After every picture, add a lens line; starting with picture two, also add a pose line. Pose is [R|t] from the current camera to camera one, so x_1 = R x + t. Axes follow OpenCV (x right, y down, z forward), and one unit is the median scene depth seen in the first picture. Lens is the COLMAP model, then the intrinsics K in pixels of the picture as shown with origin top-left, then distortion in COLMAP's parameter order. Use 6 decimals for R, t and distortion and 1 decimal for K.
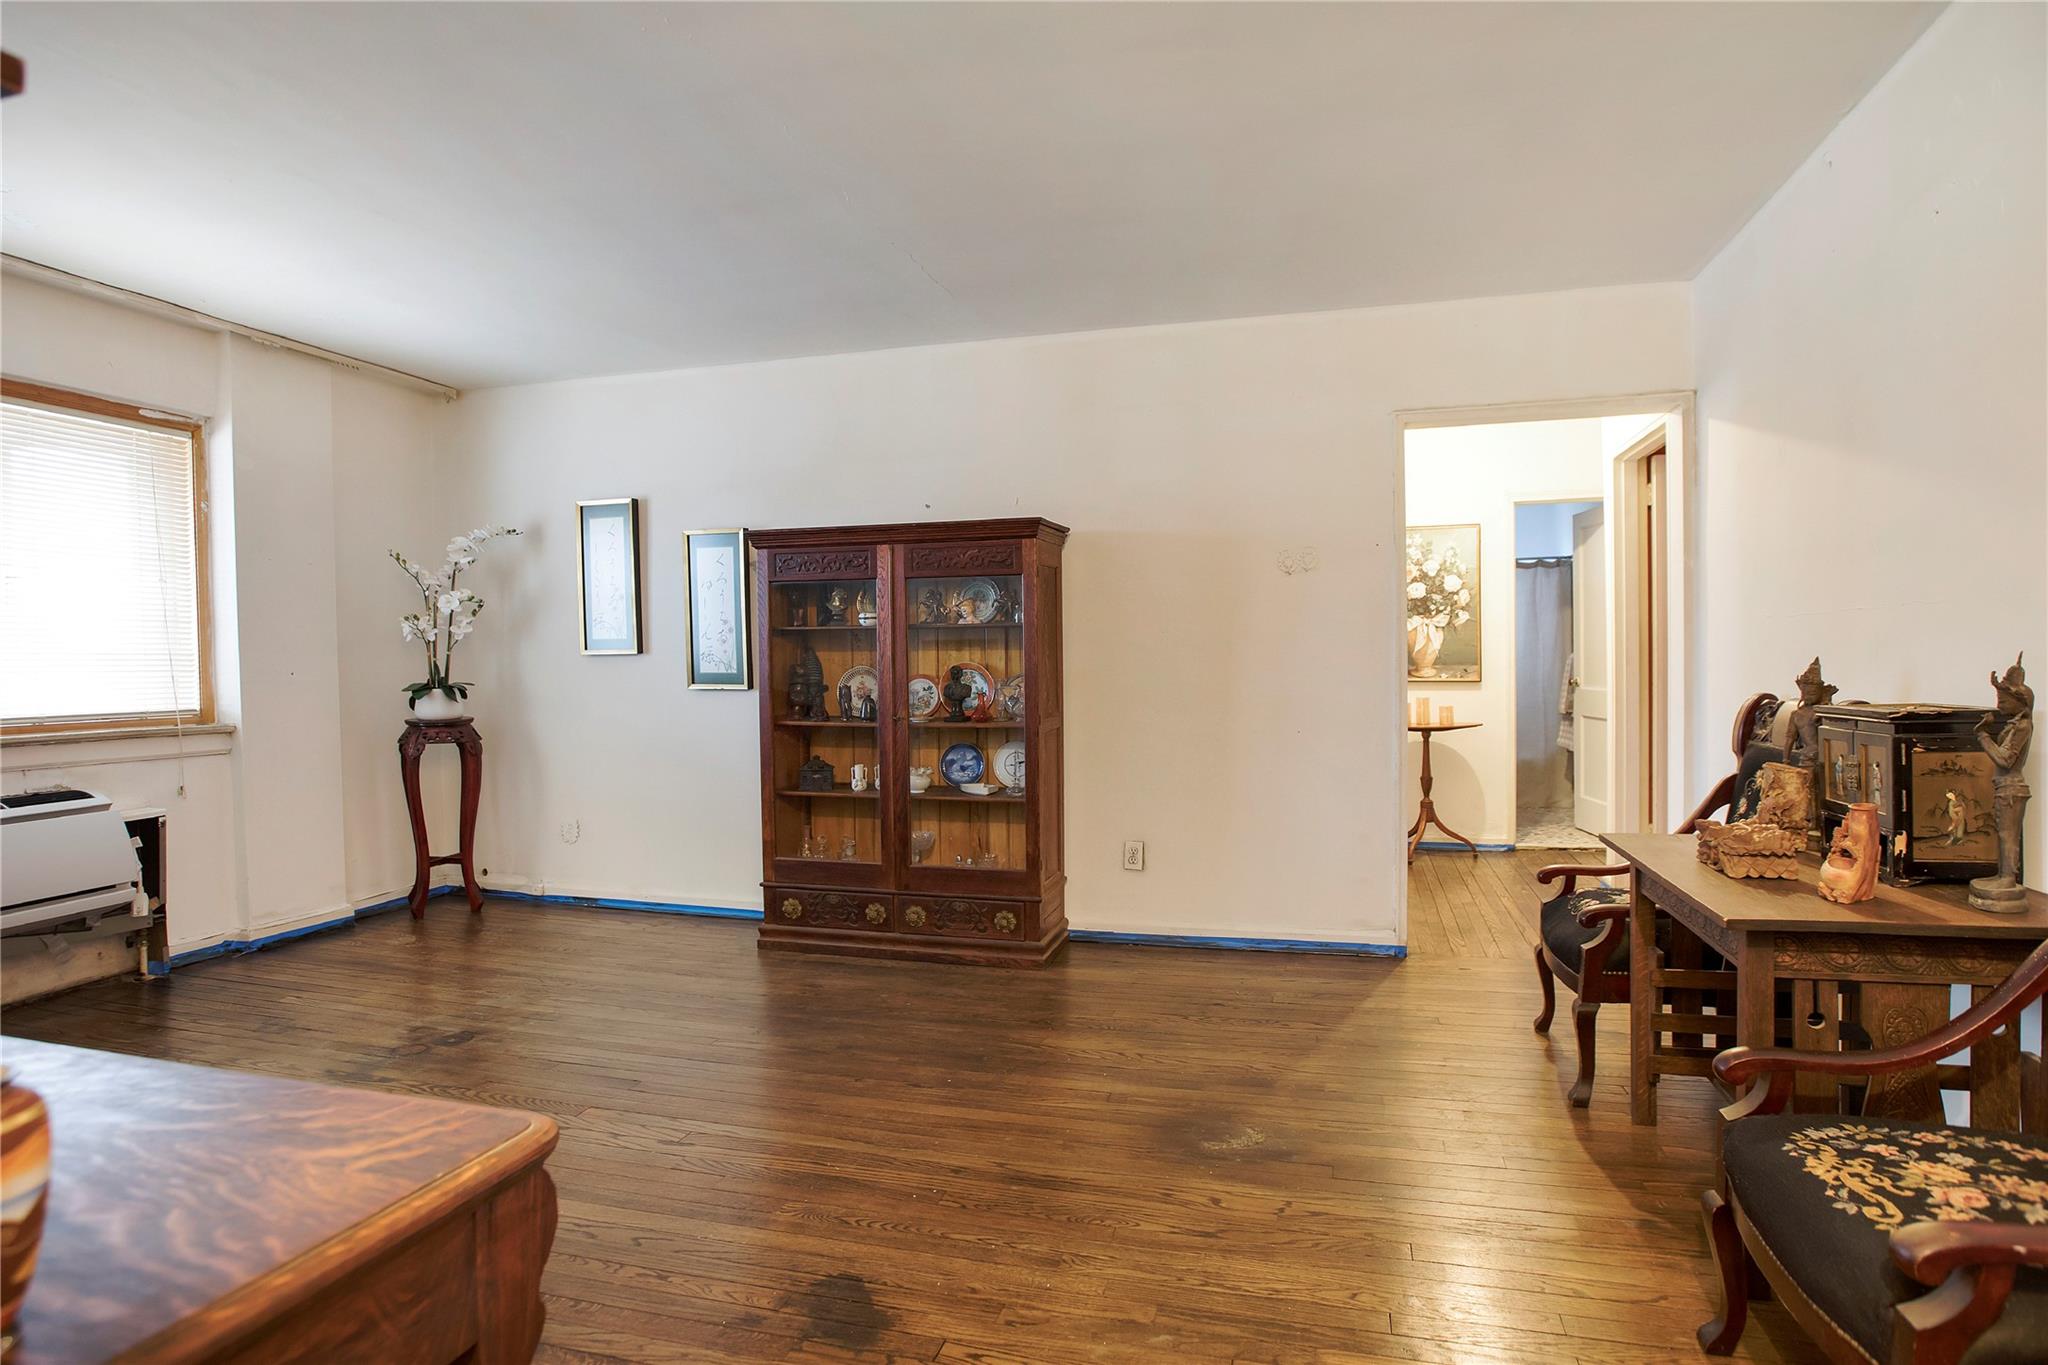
lens RADIAL K [[962.0, 0, 1042.9], [0, 962.0, 657.1], [0, 0, 1]] dist [-0.028418, 0.006323]
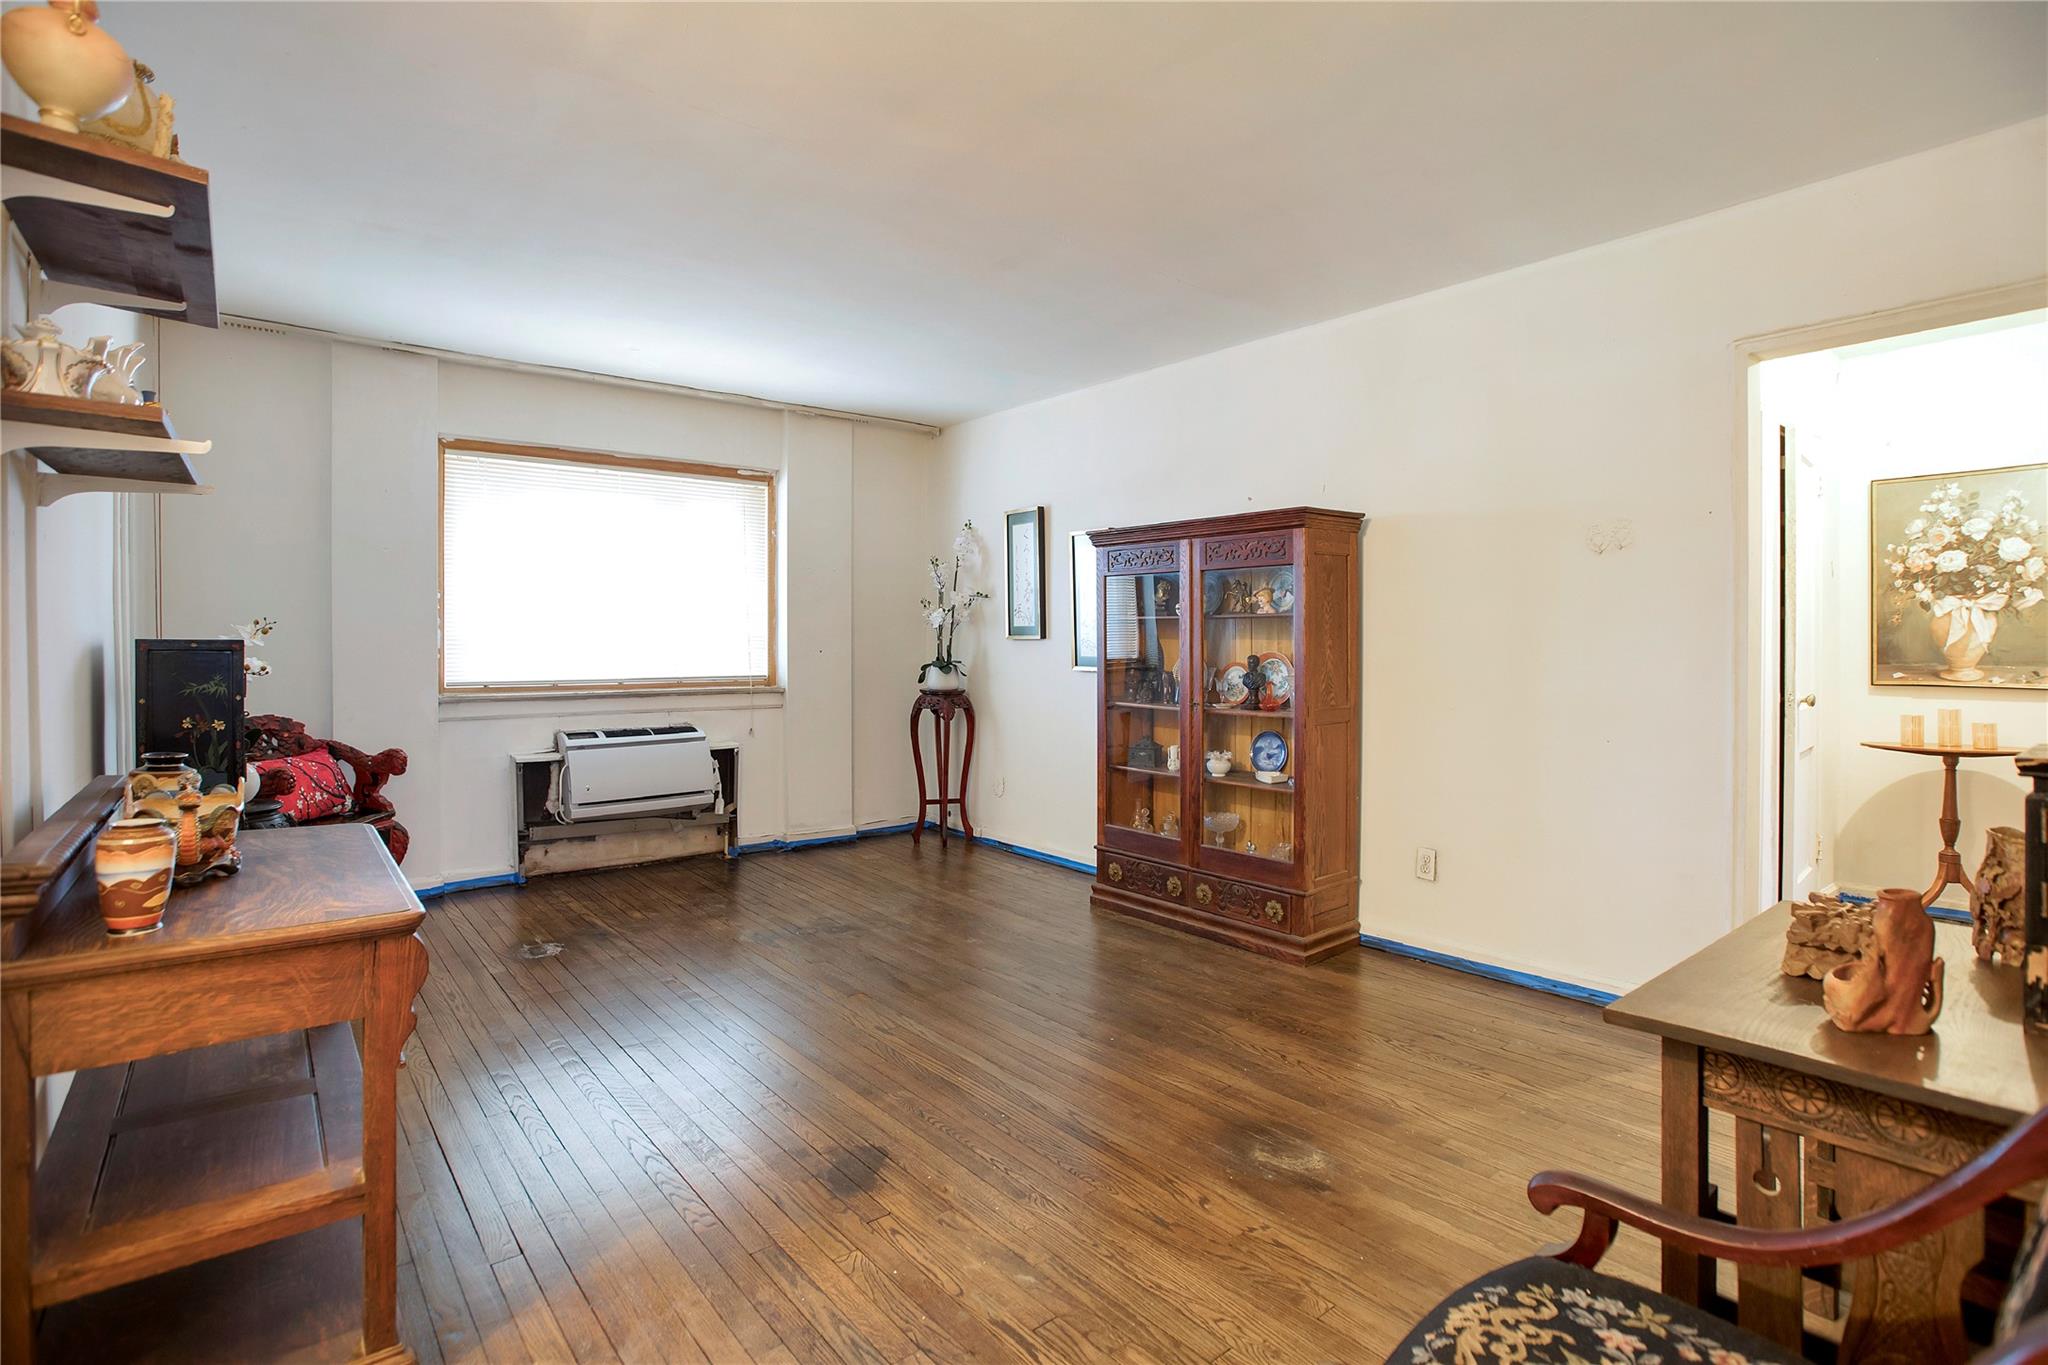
lens RADIAL K [[962.0, 0, 1061.9], [0, 962.0, 635.6], [0, 0, 1]] dist [-0.028418, 0.006323]
pose [[0.830456, 0.007126, -0.557039, 0.311202], [-0.008927, 0.999960, -0.000518, -0.009061], [0.557013, 0.005403, 0.830486, 0.044494]]
